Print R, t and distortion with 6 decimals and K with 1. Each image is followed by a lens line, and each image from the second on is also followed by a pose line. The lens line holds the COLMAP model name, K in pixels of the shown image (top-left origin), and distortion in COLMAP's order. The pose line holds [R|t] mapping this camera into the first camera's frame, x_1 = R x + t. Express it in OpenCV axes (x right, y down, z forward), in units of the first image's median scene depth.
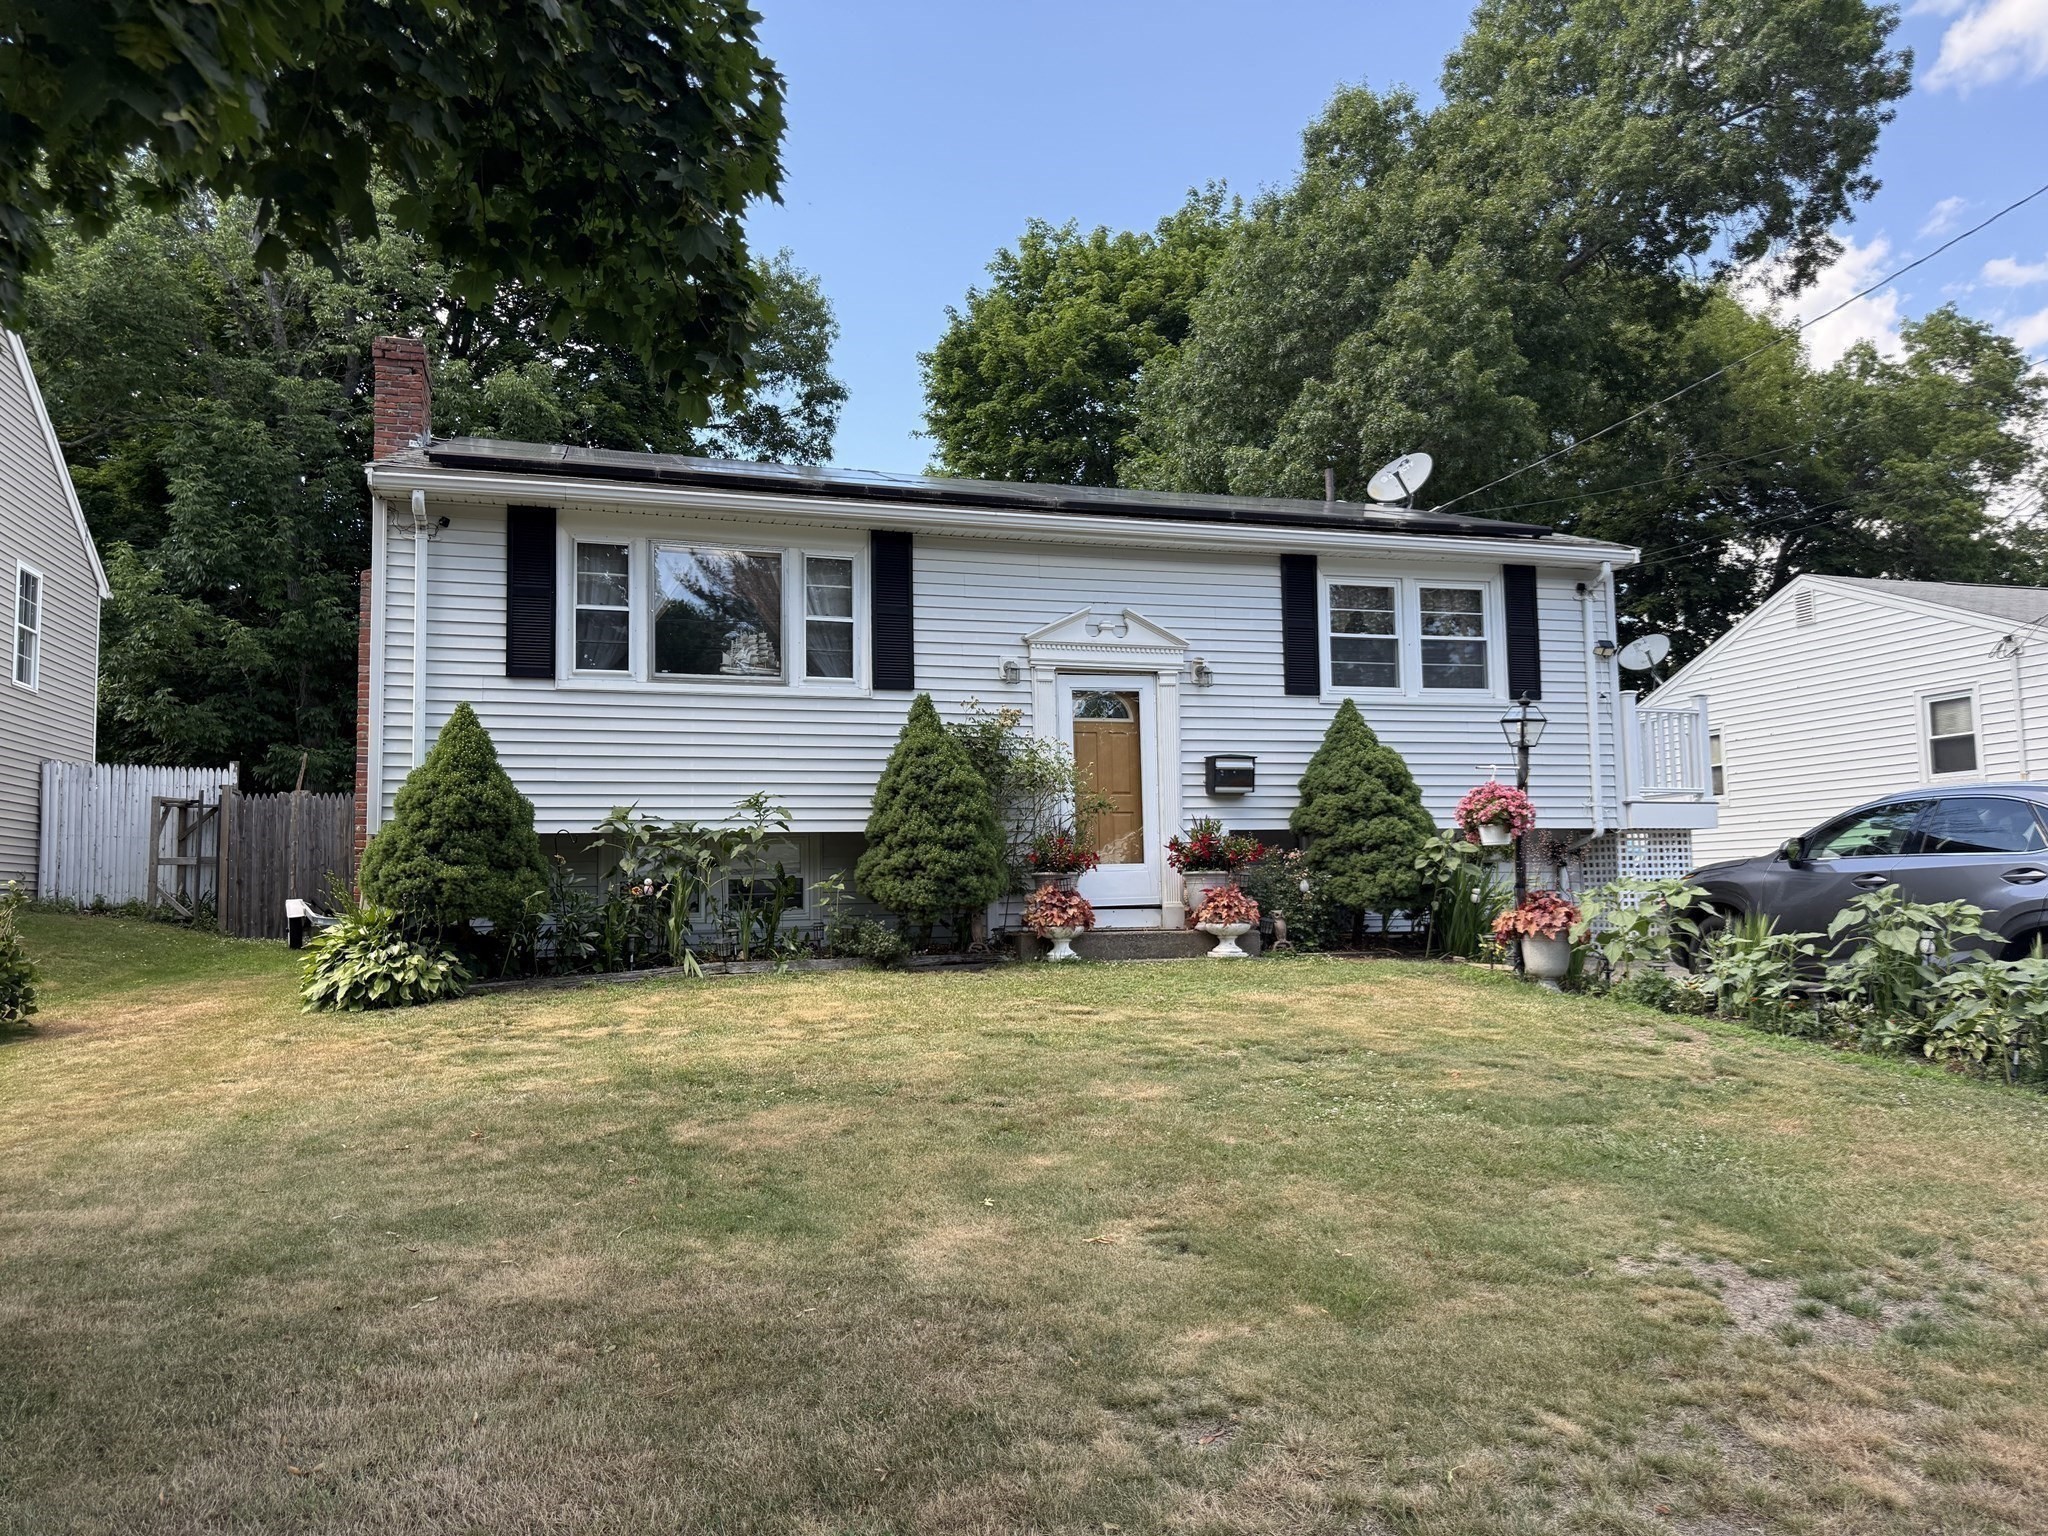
lens RADIAL K [[1429.9, 0, 1024.0], [0, 1429.9, 768.0], [0, 0, 1]] dist [0.086925, -0.003008]
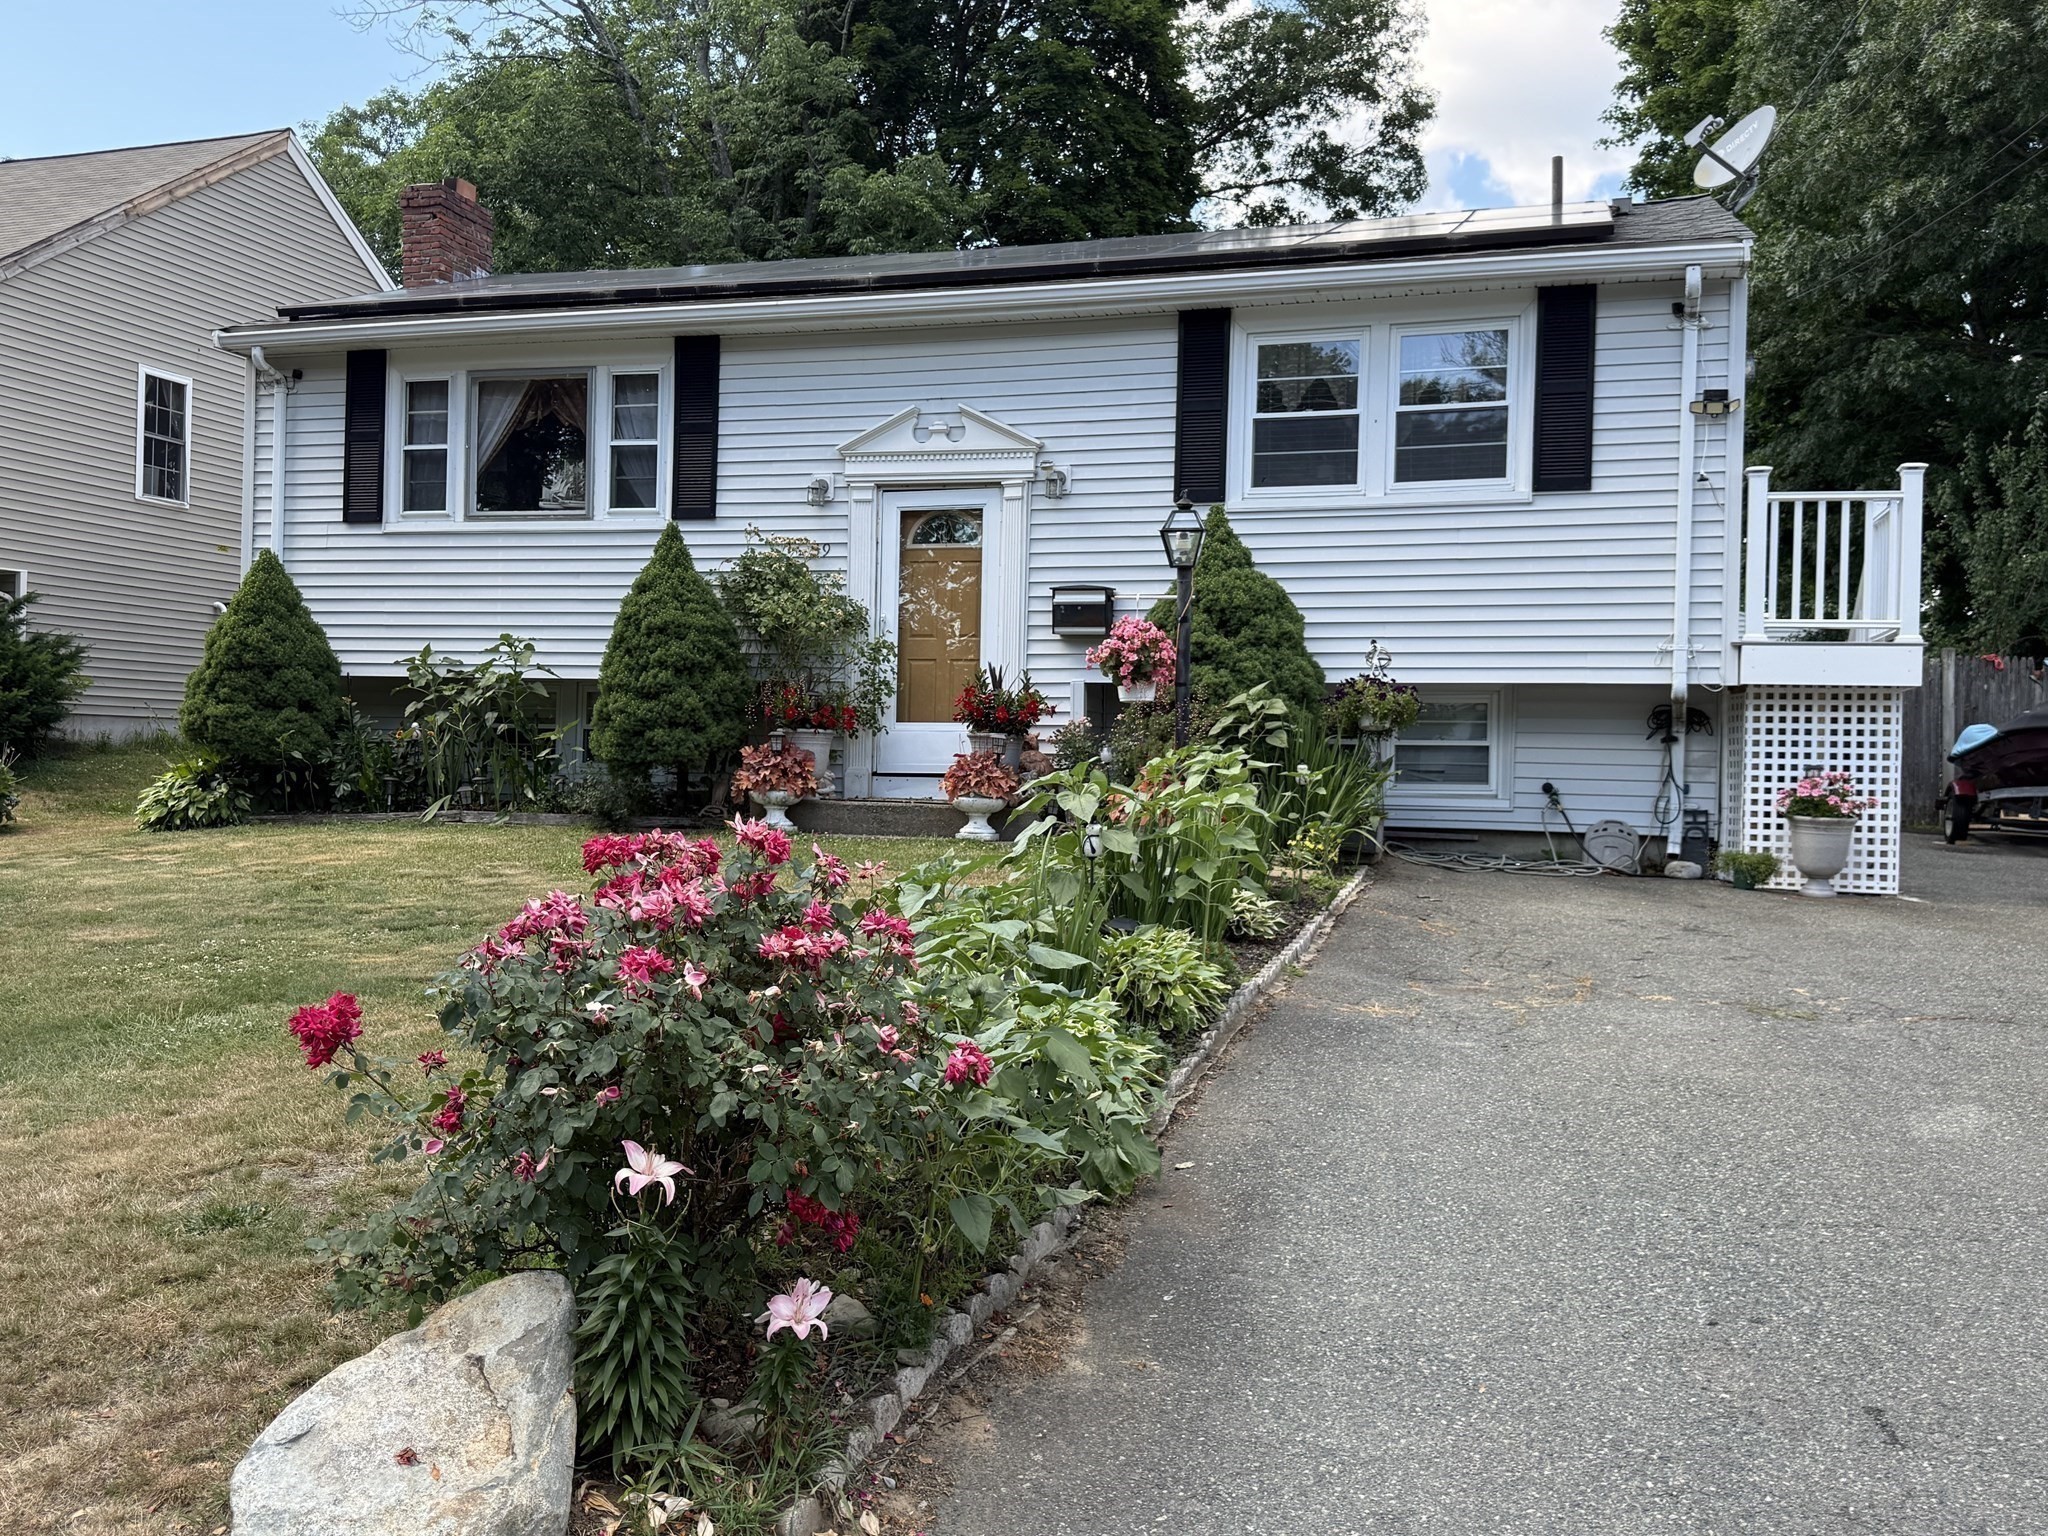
lens RADIAL K [[1803.2, 0, 1024.0], [0, 1803.2, 768.0], [0, 0, 1]] dist [0.085762, -0.013801]
pose [[0.827084, 0.035180, -0.560976, 0.702192], [0.012379, 0.996657, 0.080754, 0.010509], [0.561942, -0.073735, 0.823884, 0.178969]]
